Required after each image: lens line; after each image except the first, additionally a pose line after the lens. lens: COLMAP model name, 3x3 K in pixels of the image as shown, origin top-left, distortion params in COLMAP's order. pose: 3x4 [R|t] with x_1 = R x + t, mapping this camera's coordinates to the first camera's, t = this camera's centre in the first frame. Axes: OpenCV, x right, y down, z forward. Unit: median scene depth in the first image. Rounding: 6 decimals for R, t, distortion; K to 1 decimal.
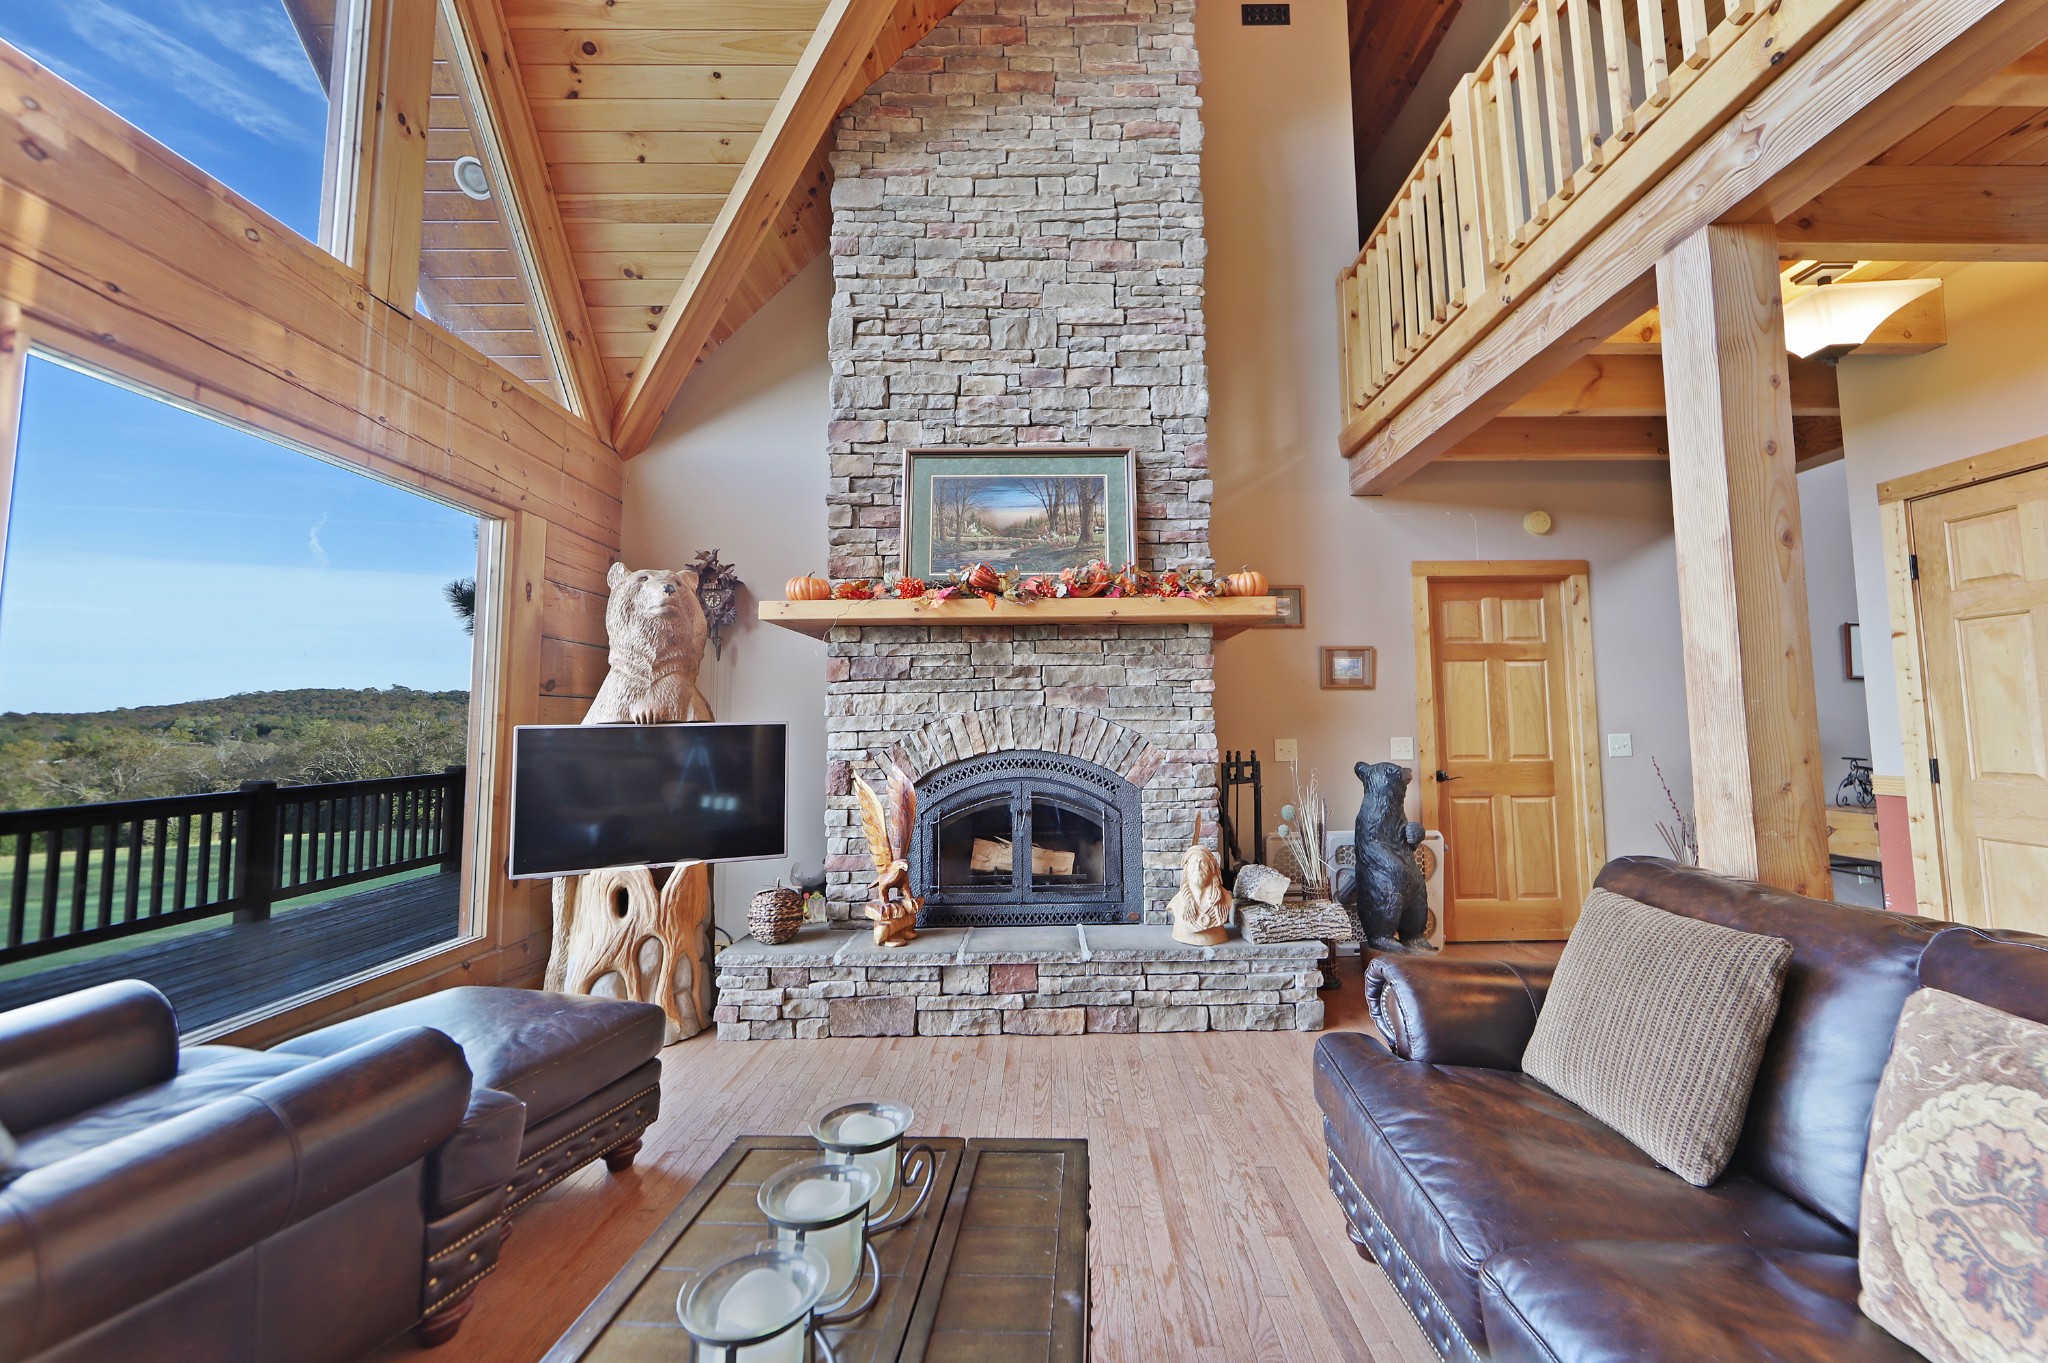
lens RADIAL K [[804.3, 0, 1066.2], [0, 804.3, 673.9], [0, 0, 1]] dist [0.000027, 0.000210]
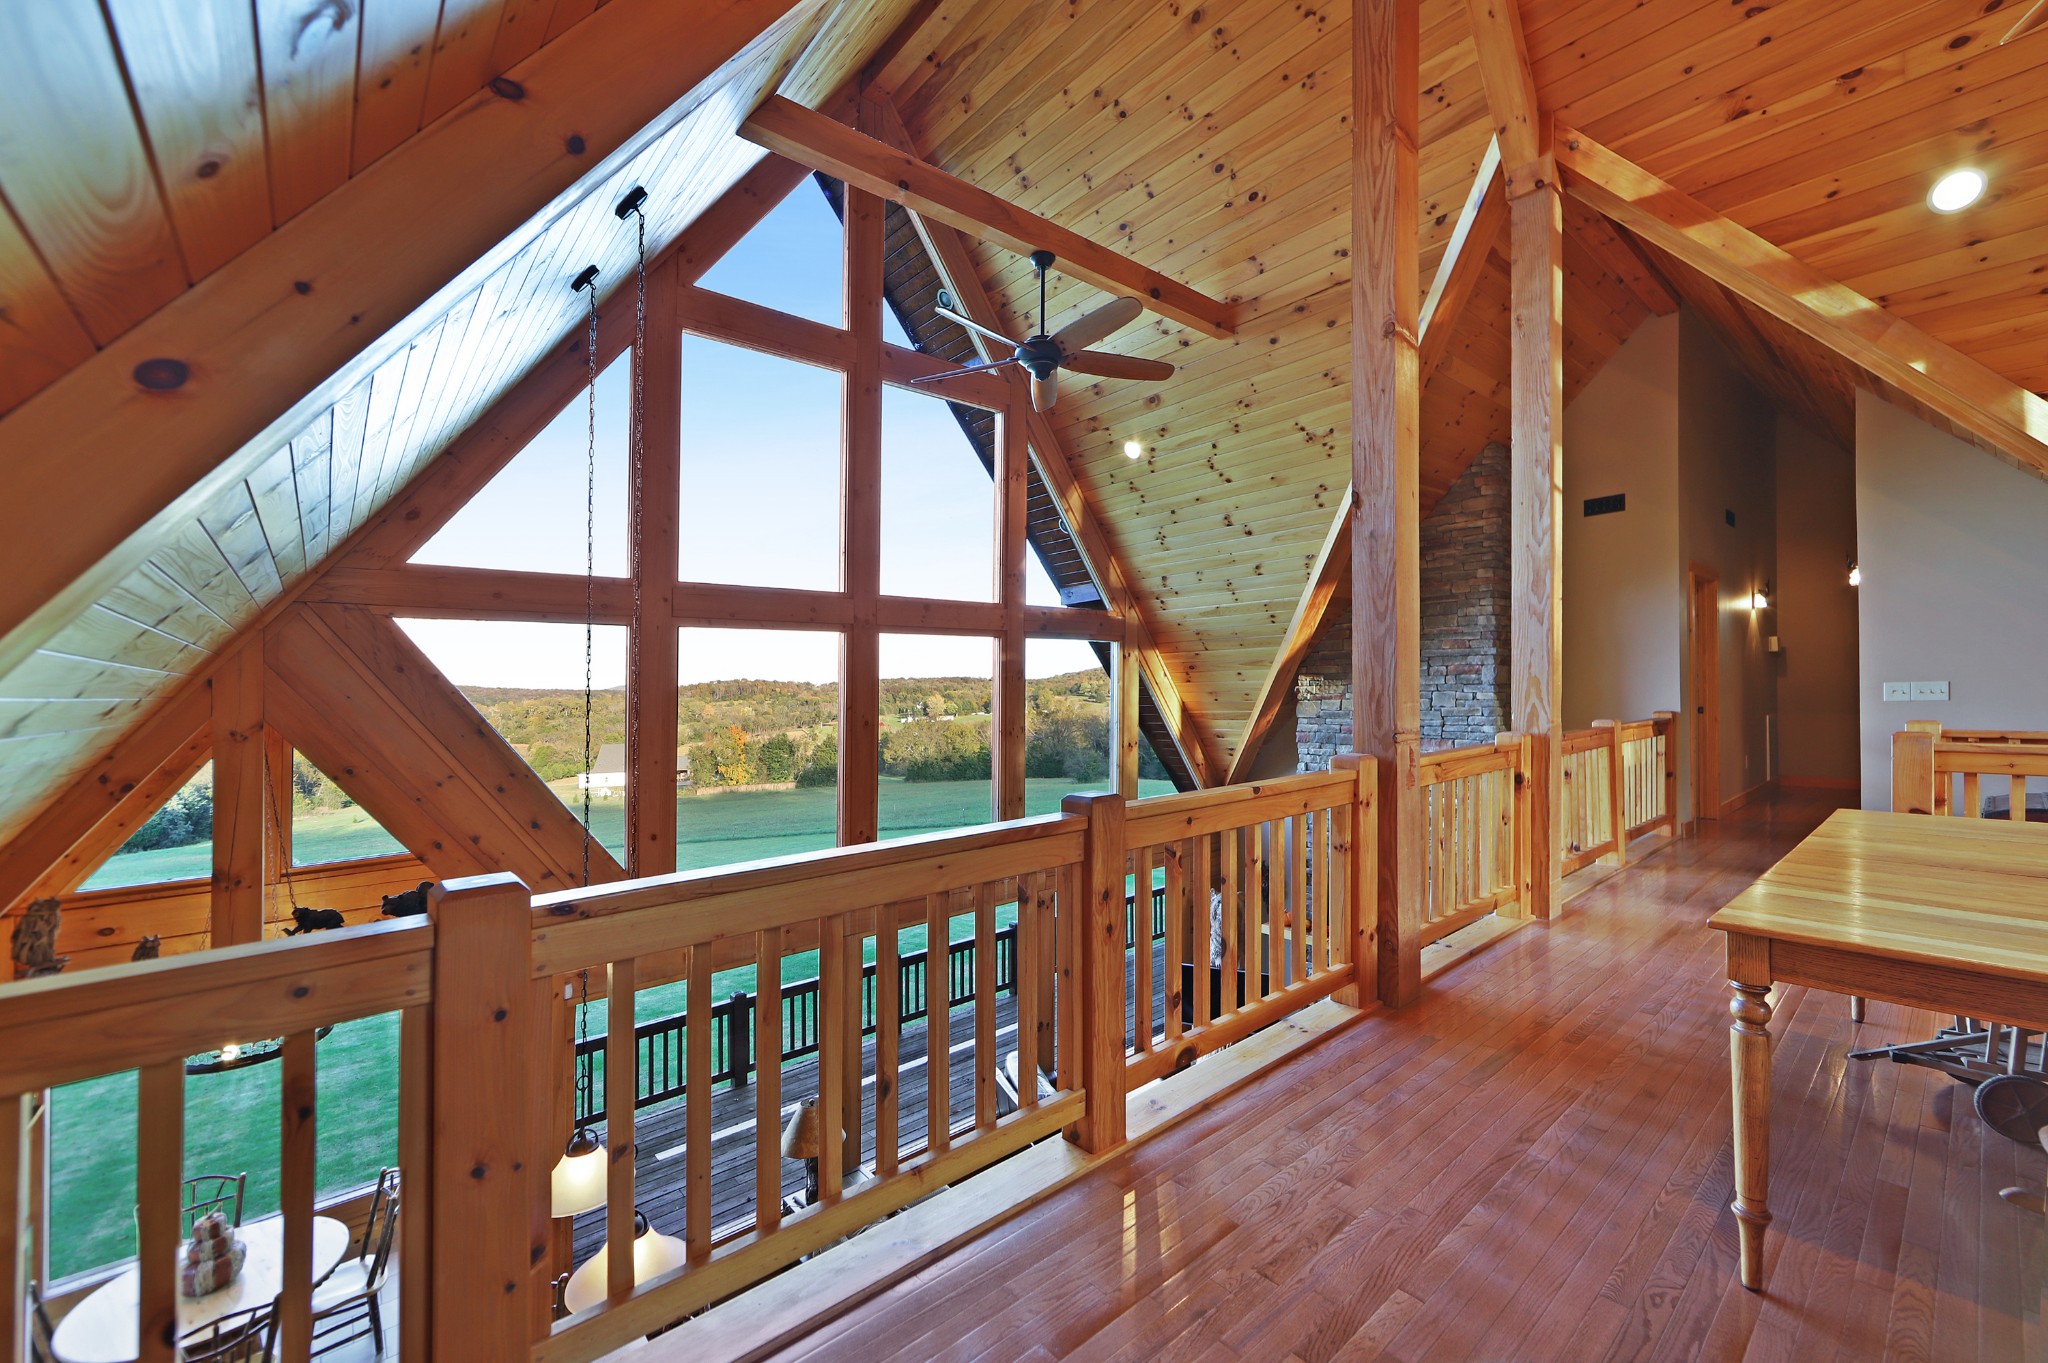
lens RADIAL K [[822.4, 0, 1056.1], [0, 822.4, 681.8], [0, 0, 1]] dist [0.000148, 0.000005]
pose [[0.642883, -0.007974, -0.765923, 0.907766], [0.059857, 0.997411, 0.039858, -0.808258], [0.763622, -0.071470, 0.641696, -0.773646]]
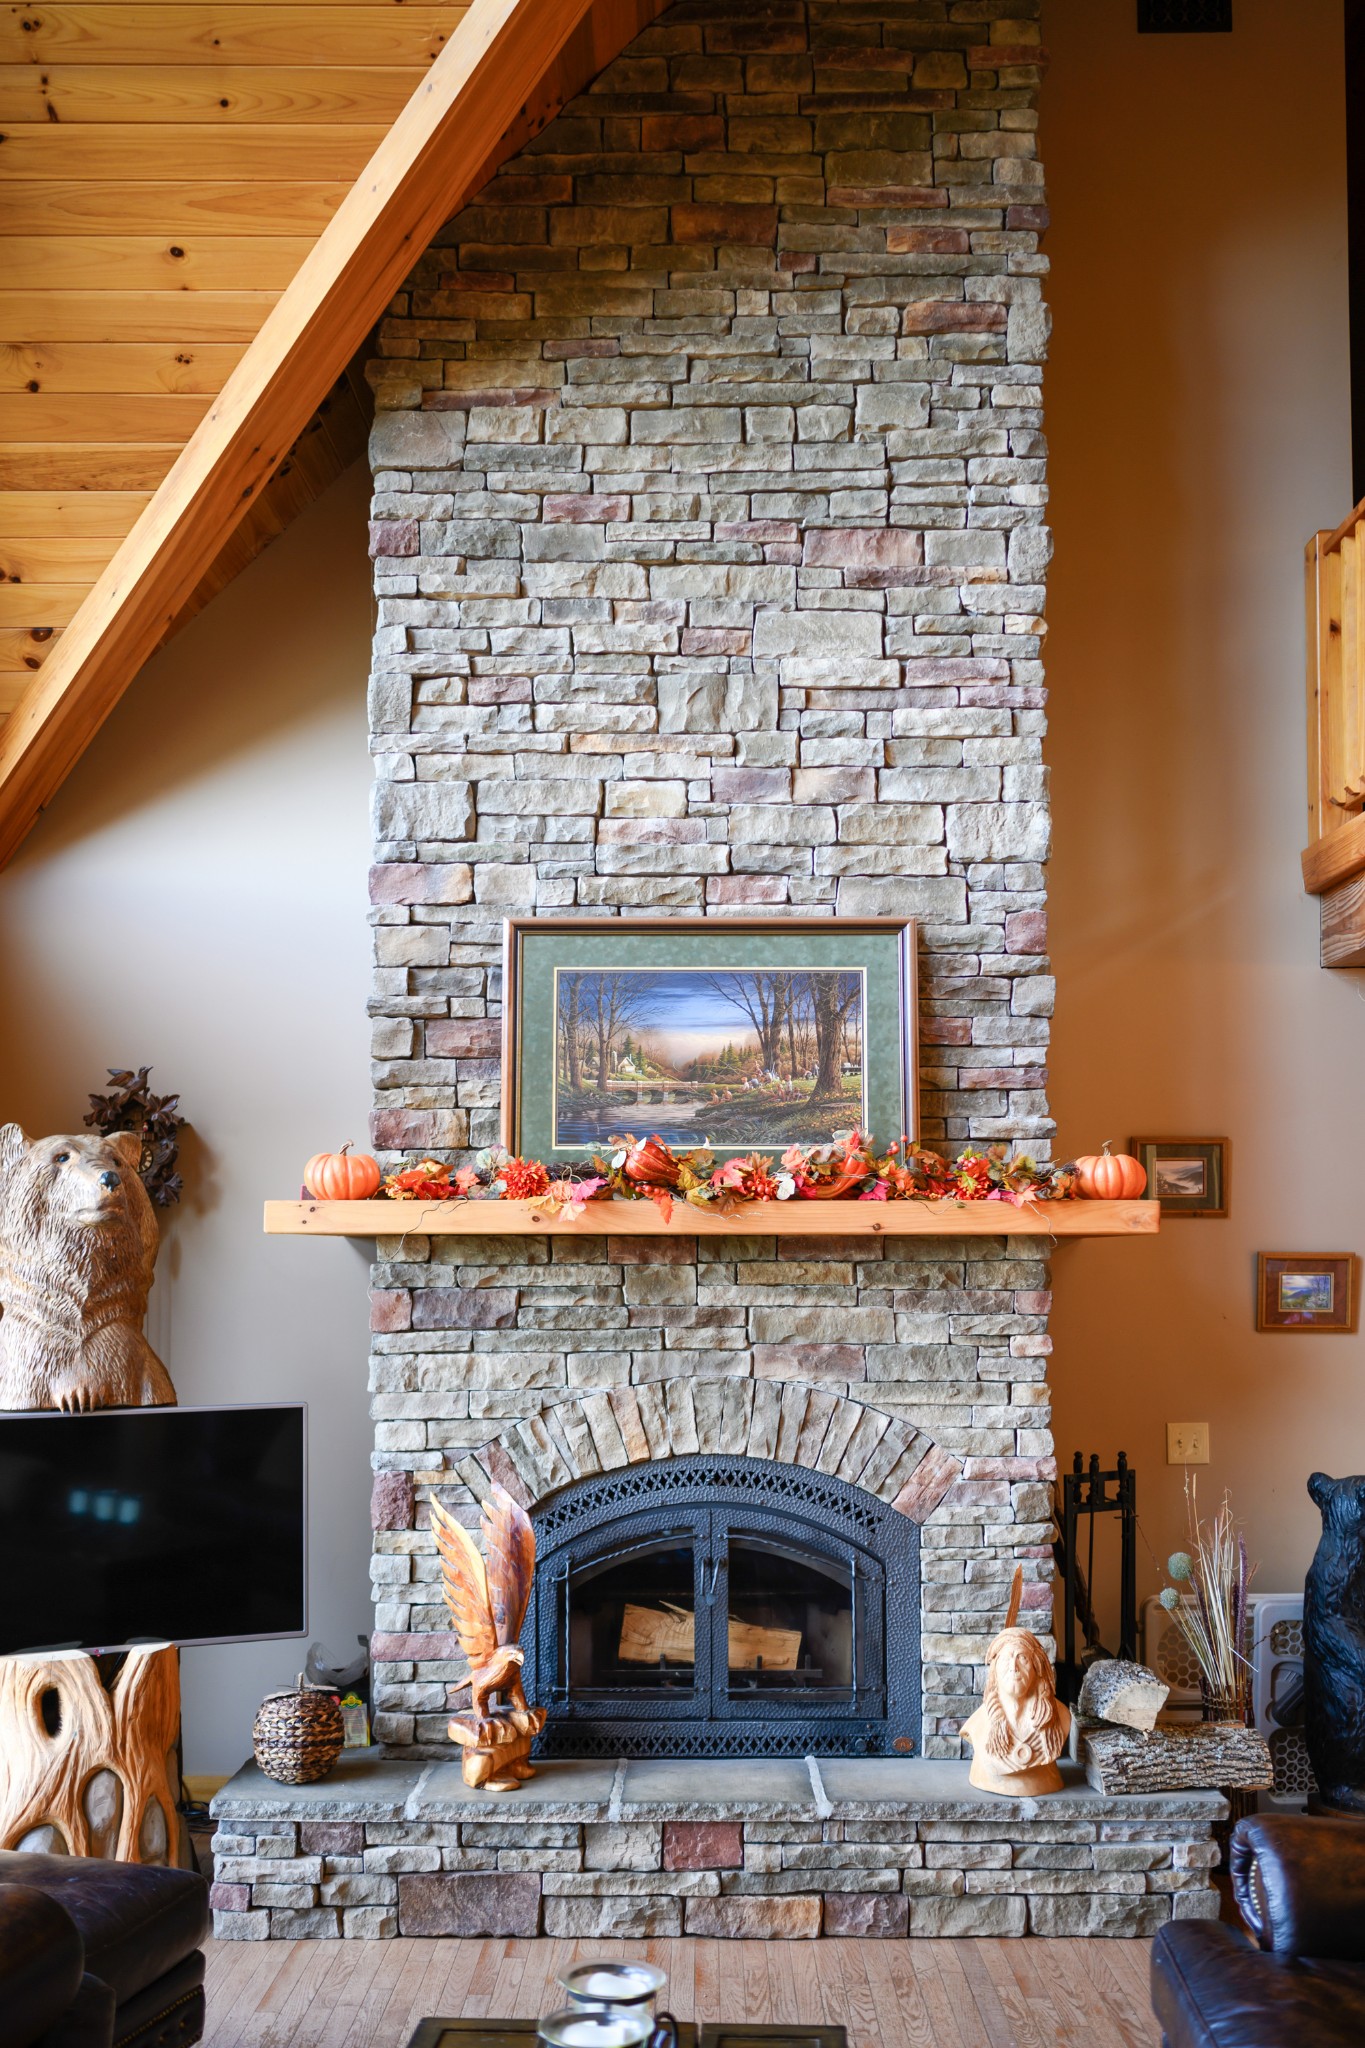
lens RADIAL K [[2219.4, 0, 682.5], [0, 2219.4, 1151.5], [0, 0, 1]] dist [0.004541, 0.011418]
pose [[0.999805, 0.008544, -0.017807, -0.049089], [-0.007666, 0.998779, 0.048813, -0.194537], [0.018202, -0.048667, 0.998649, -0.558381]]
